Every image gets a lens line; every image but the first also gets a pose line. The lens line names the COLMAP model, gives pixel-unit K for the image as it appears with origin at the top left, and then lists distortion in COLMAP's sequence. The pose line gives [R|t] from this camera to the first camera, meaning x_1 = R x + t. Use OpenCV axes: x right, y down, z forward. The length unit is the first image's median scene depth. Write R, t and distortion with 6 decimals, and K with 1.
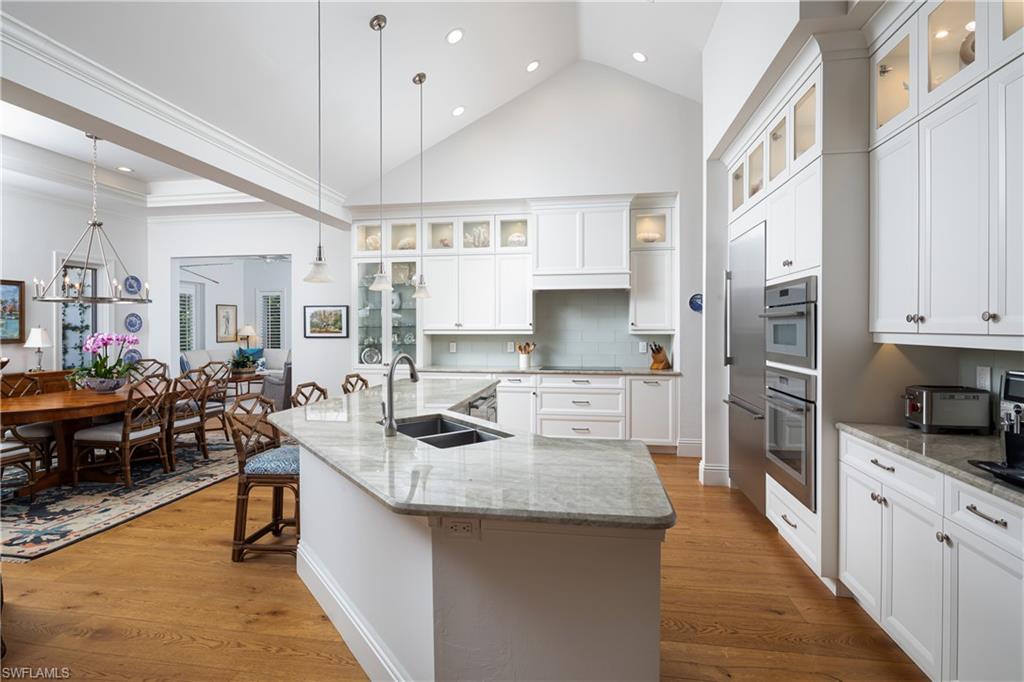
lens RADIAL K [[499.9, 0, 515.1], [0, 499.9, 331.5], [0, 0, 1]] dist [0.000159, -0.000837]
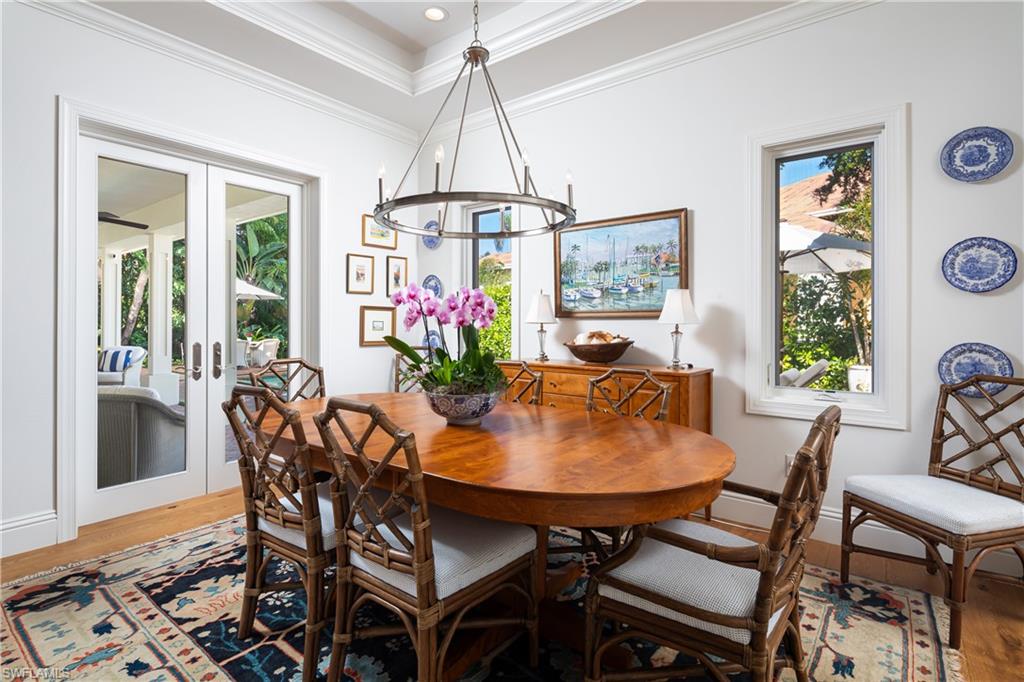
lens RADIAL K [[499.9, 0, 523.8], [0, 499.9, 320.3], [0, 0, 1]] dist [0.000159, -0.000837]
pose [[-0.480605, -0.000718, -0.876937, -0.599984], [-0.007886, 0.999963, 0.003503, 0.039968], [0.876902, 0.008599, -0.480593, 1.676777]]
